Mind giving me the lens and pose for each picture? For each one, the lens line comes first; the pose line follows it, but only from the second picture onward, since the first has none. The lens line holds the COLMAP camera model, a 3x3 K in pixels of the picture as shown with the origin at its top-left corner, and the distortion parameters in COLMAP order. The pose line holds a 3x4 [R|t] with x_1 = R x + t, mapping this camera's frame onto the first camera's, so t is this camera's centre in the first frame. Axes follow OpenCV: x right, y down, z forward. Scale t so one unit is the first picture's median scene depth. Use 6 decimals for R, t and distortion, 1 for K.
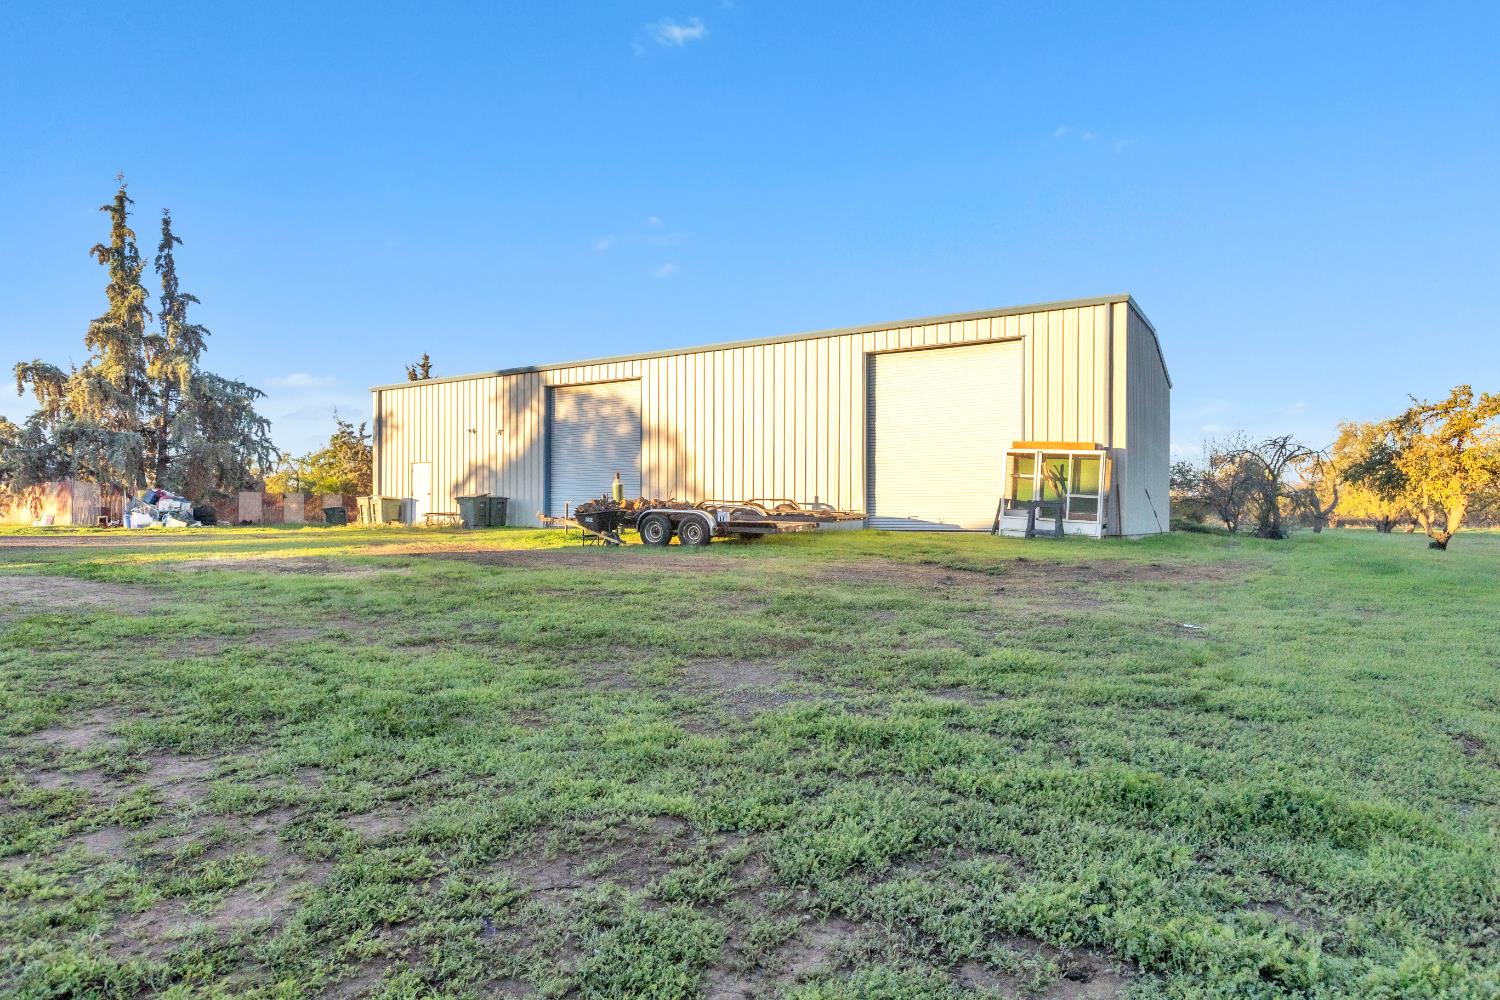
lens RADIAL K [[868.7, 0, 749.7], [0, 868.7, 508.2], [0, 0, 1]] dist [-0.000893, 0.000680]
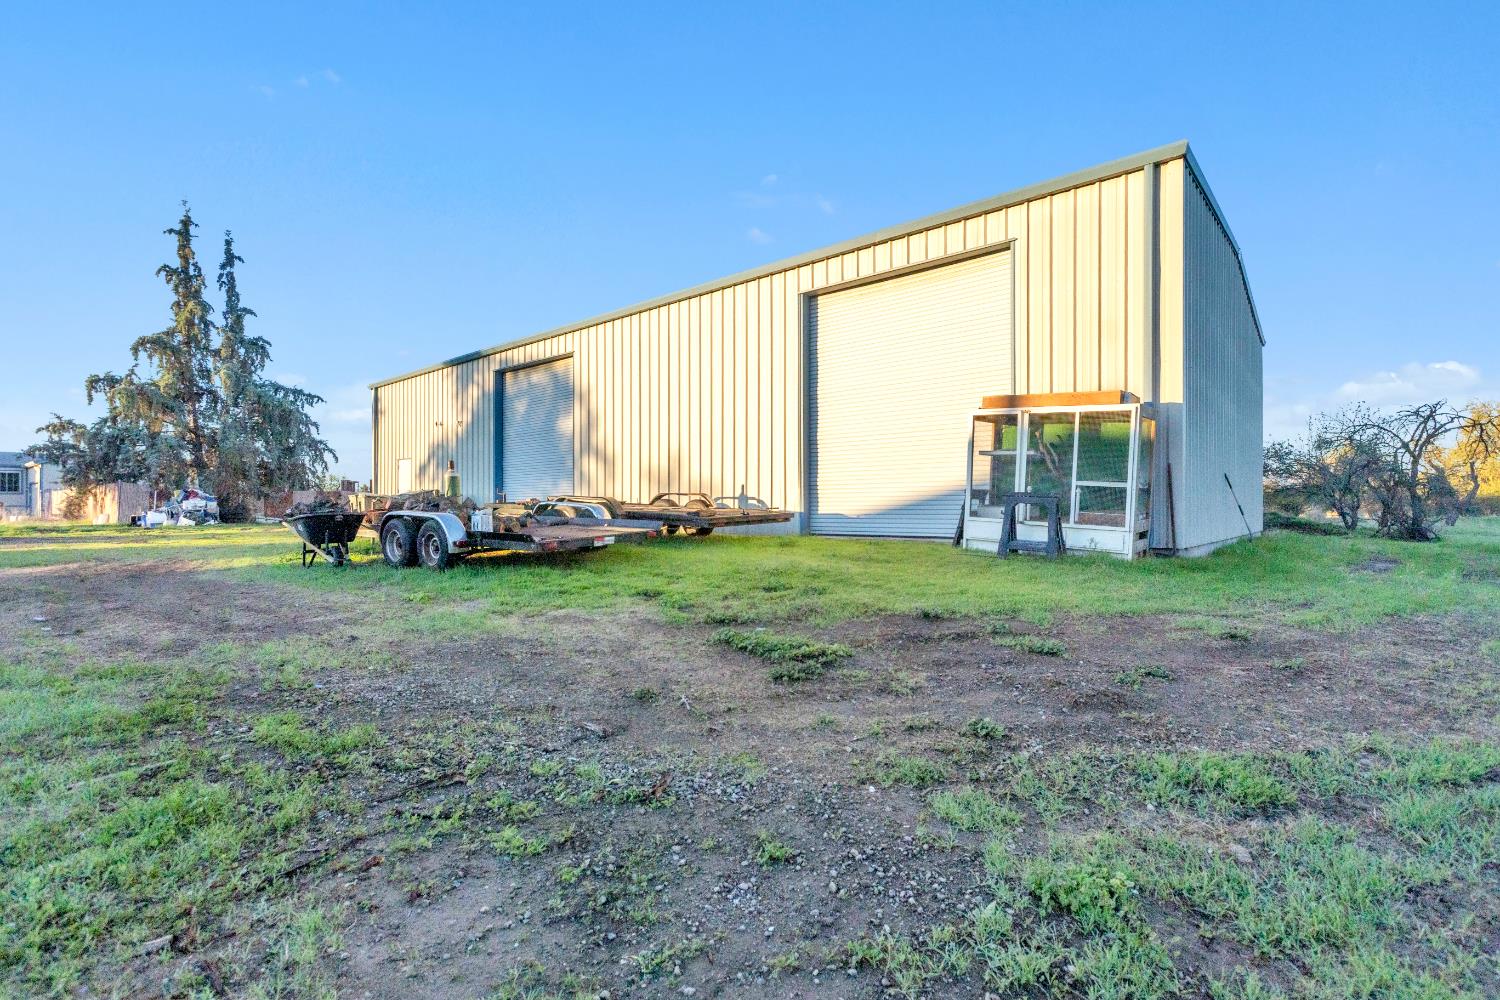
lens RADIAL K [[696.3, 0, 750.7], [0, 696.3, 498.9], [0, 0, 1]] dist [0.000209, 0.000175]
pose [[0.983737, -0.007478, -0.179461, 0.145737], [0.007024, 0.999970, -0.003167, -0.002407], [0.179480, 0.001855, 0.983760, 0.306890]]
